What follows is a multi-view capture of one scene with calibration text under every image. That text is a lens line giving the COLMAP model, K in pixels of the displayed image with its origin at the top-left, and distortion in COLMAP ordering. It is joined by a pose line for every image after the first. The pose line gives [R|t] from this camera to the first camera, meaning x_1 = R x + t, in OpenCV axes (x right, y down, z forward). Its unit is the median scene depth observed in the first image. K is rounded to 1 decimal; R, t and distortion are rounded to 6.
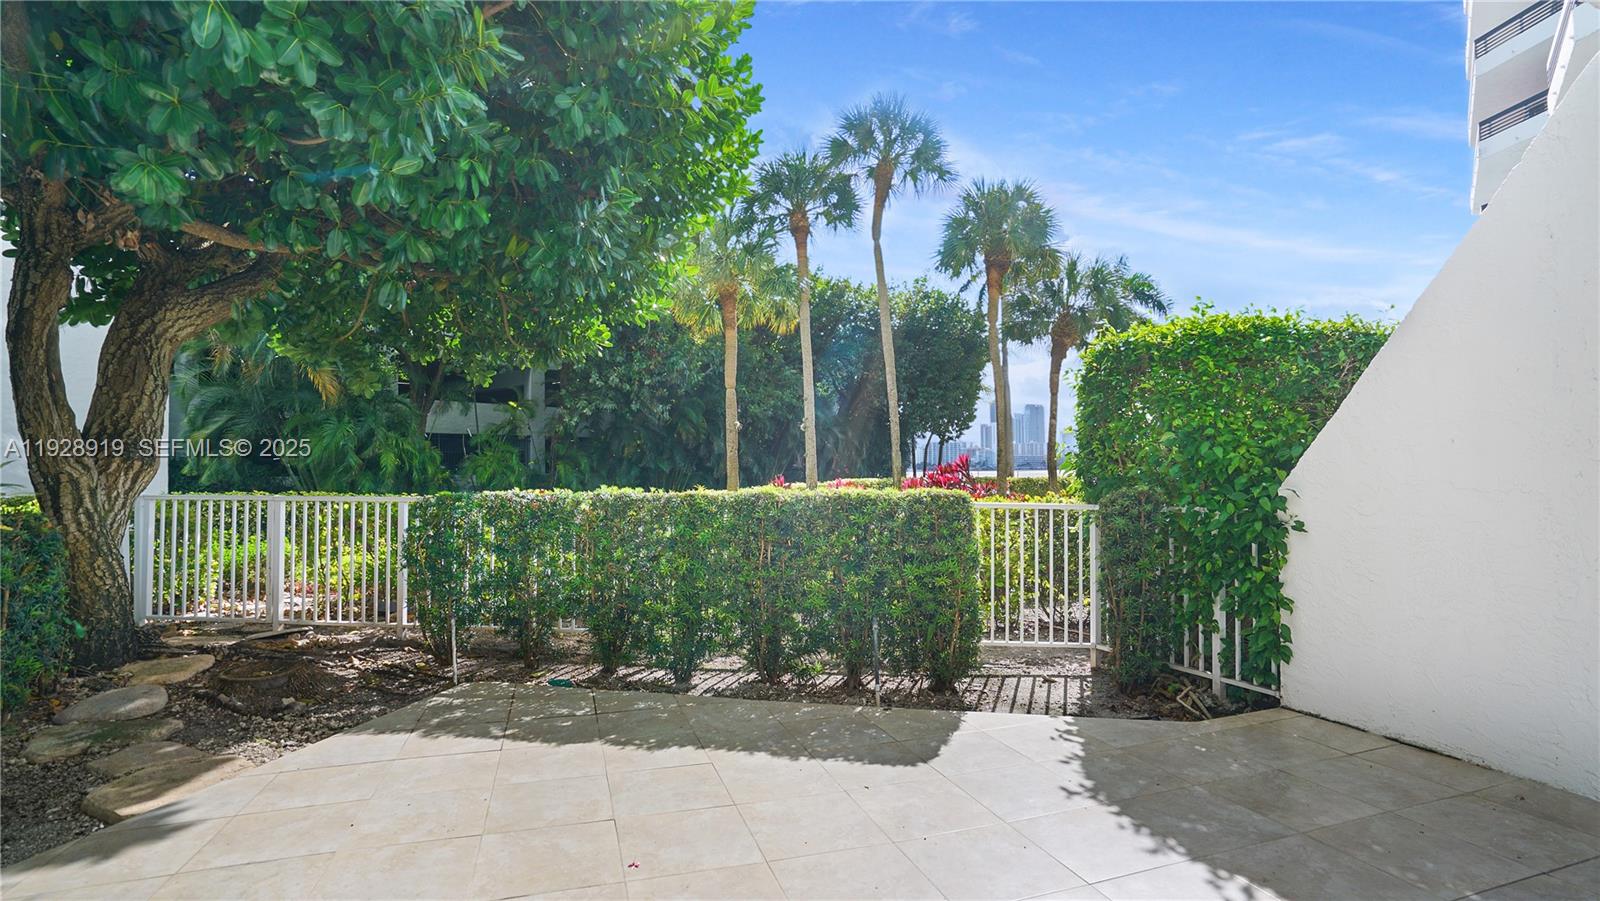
lens RADIAL K [[730.5, 0, 804.9], [0, 730.5, 463.2], [0, 0, 1]] dist [-0.048967, 0.012661]
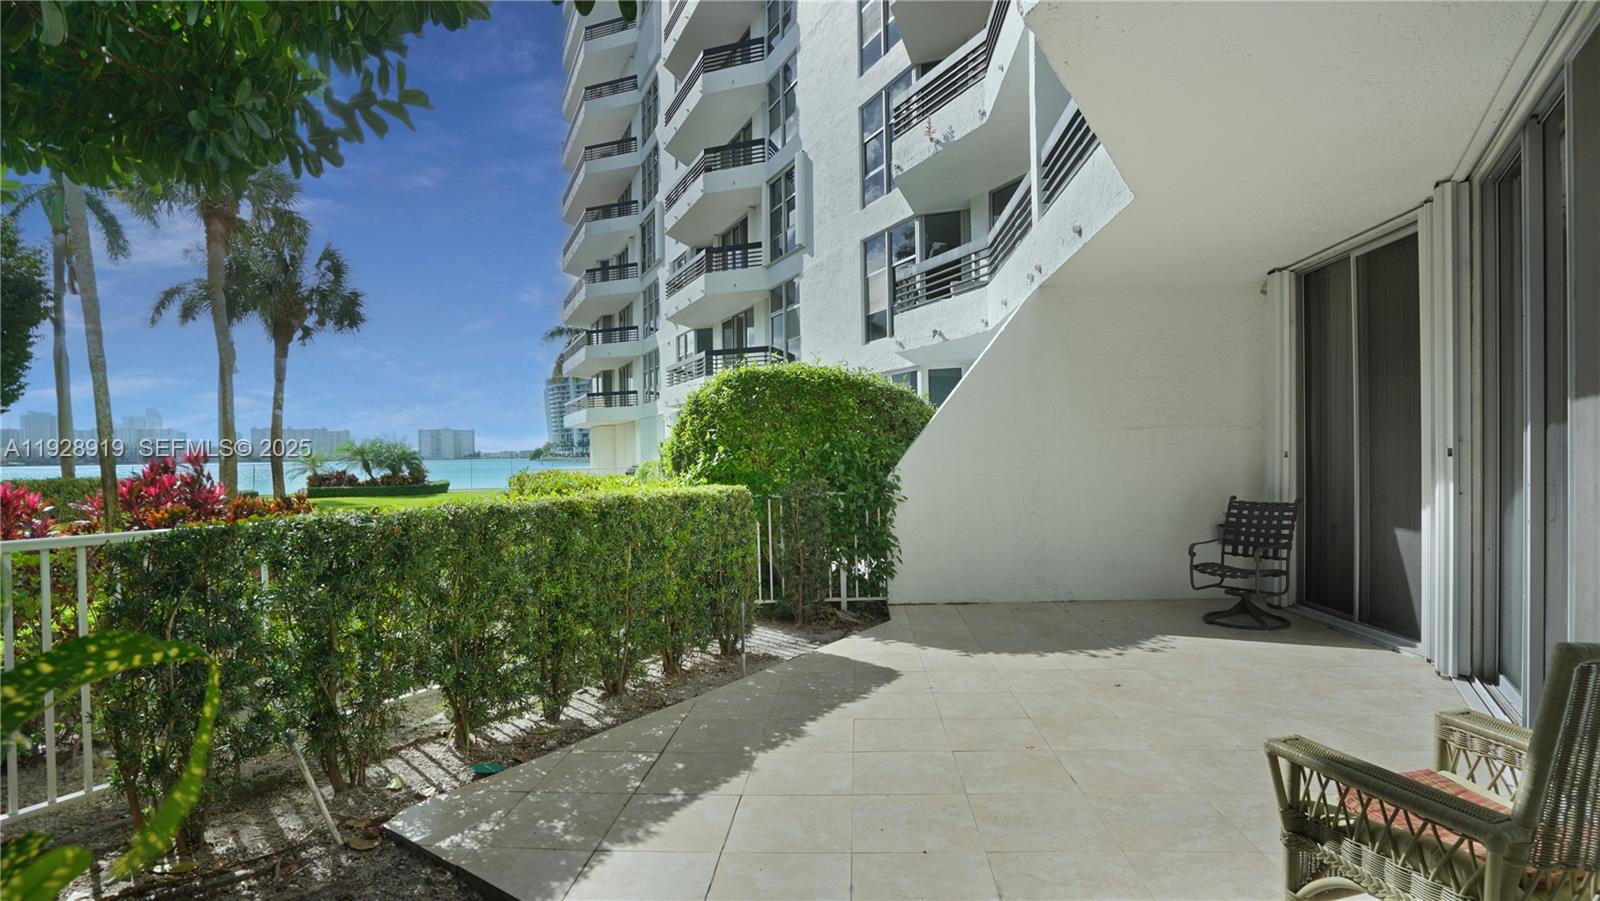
lens RADIAL K [[738.6, 0, 799.1], [0, 738.6, 458.8], [0, 0, 1]] dist [-0.058544, 0.024963]
pose [[0.383099, 0.005568, 0.923691, -1.073699], [-0.007522, 0.999967, -0.002908, -0.002559], [-0.923677, -0.005834, 0.383128, 0.536458]]
